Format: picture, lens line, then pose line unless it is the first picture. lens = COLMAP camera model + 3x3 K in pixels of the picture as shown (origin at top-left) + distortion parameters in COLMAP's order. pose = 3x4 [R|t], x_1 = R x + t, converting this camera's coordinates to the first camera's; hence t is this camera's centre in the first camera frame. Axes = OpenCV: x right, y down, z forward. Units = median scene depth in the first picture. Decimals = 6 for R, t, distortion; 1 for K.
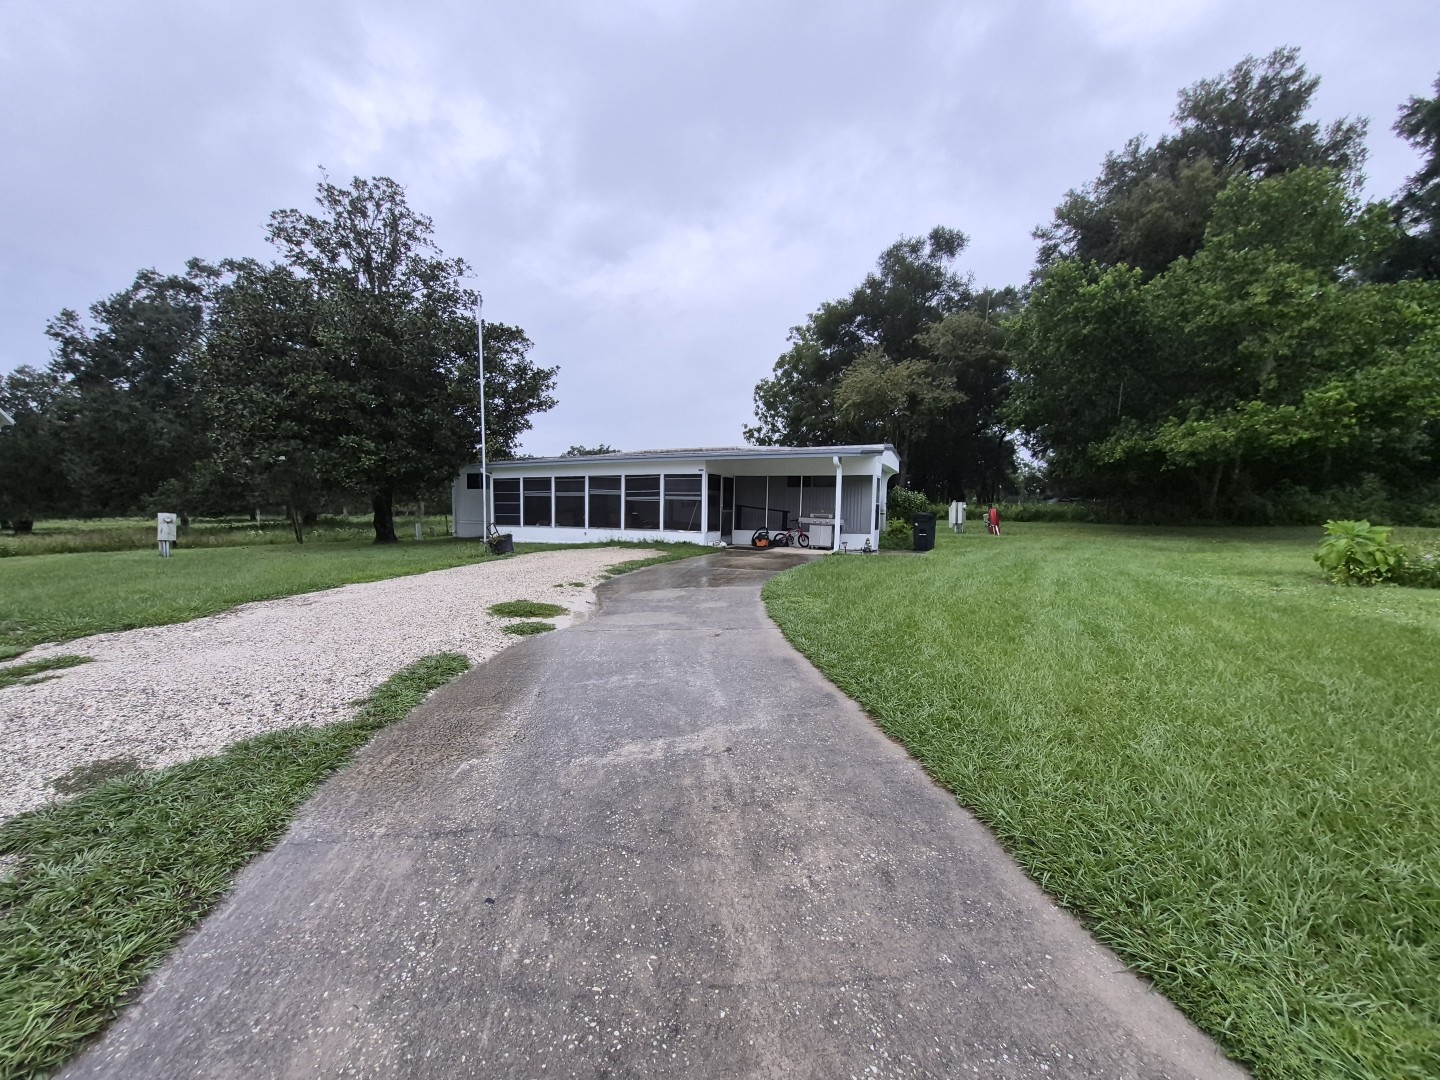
lens RADIAL K [[562.6, 0, 698.4], [0, 562.6, 551.5], [0, 0, 1]] dist [0.001829, -0.000882]
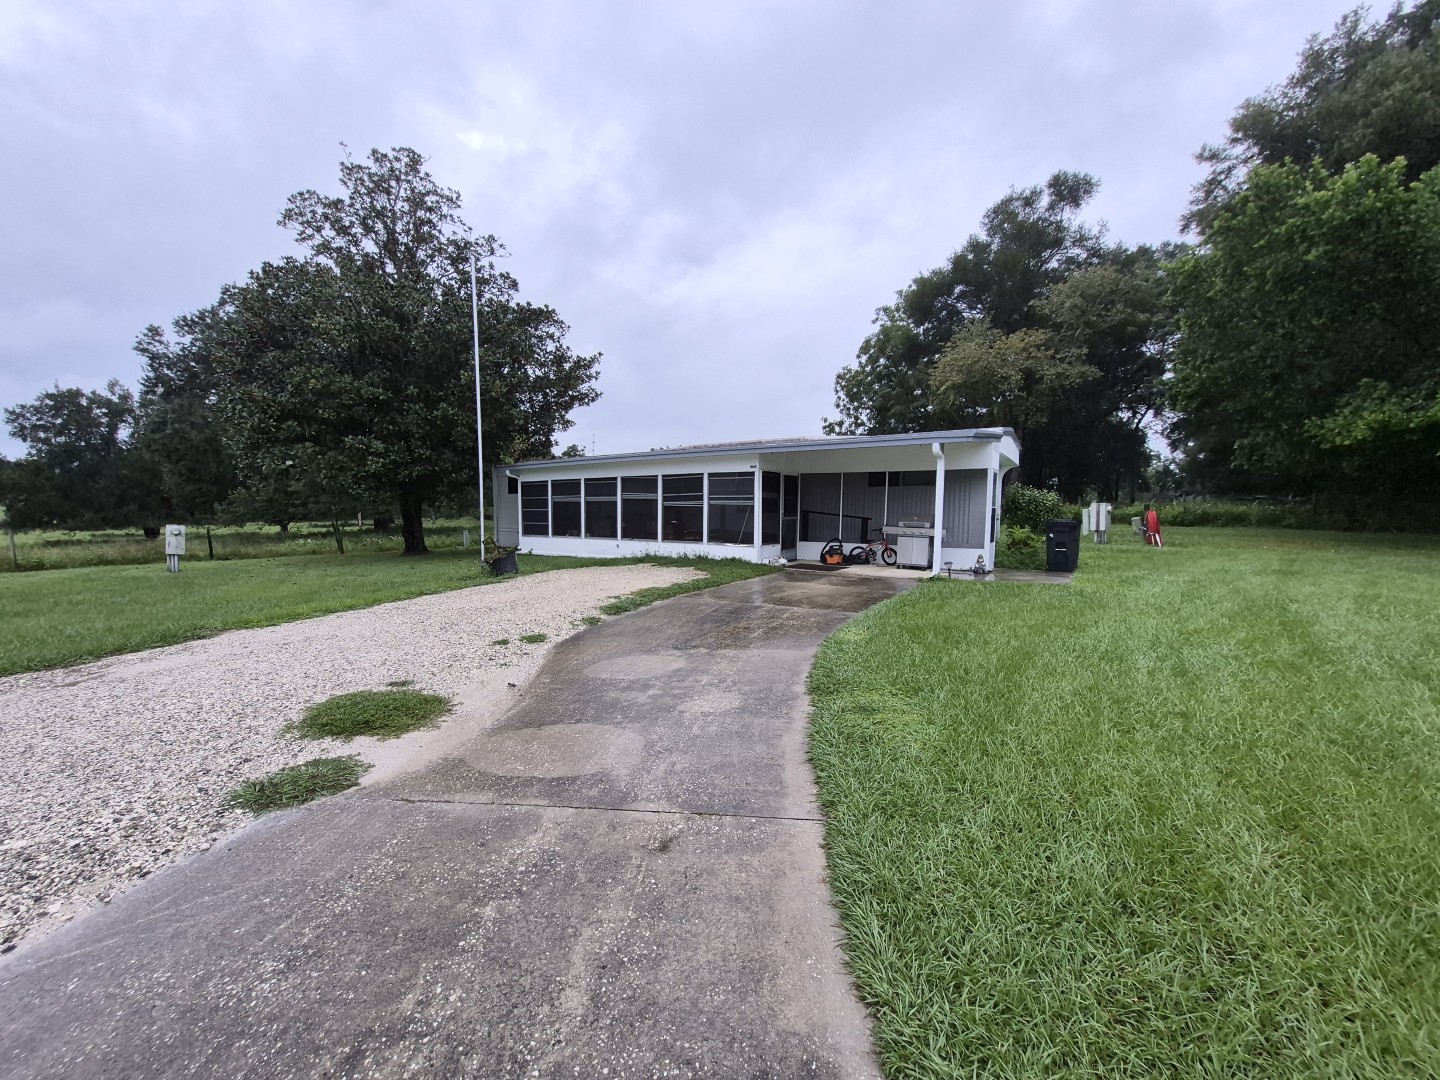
lens RADIAL K [[562.6, 0, 698.4], [0, 562.6, 551.5], [0, 0, 1]] dist [0.001829, -0.000882]
pose [[0.989241, 0.001952, -0.146280, 0.034242], [-0.002158, 0.999997, -0.001247, -0.020055], [0.146277, 0.001549, 0.989242, 0.169057]]
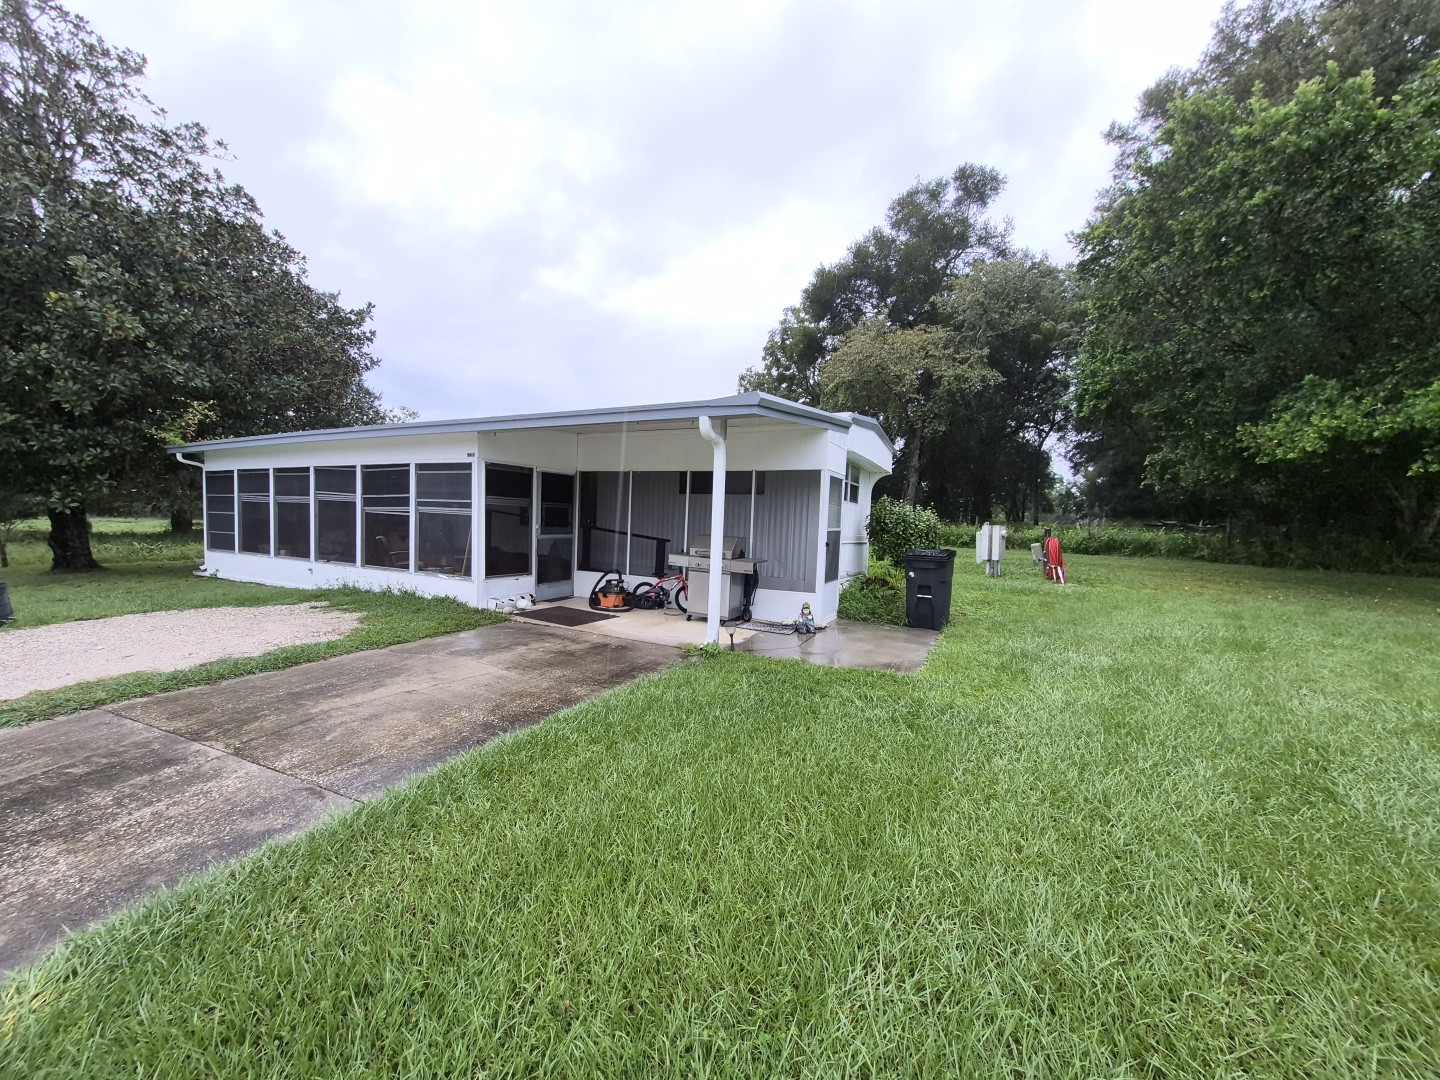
lens RADIAL K [[562.6, 0, 698.4], [0, 562.6, 551.5], [0, 0, 1]] dist [0.001829, -0.000882]
pose [[0.999184, 0.021791, -0.034003, 0.173956], [-0.022443, 0.999569, -0.018922, -0.042878], [0.033576, 0.019669, 0.999243, 0.403191]]
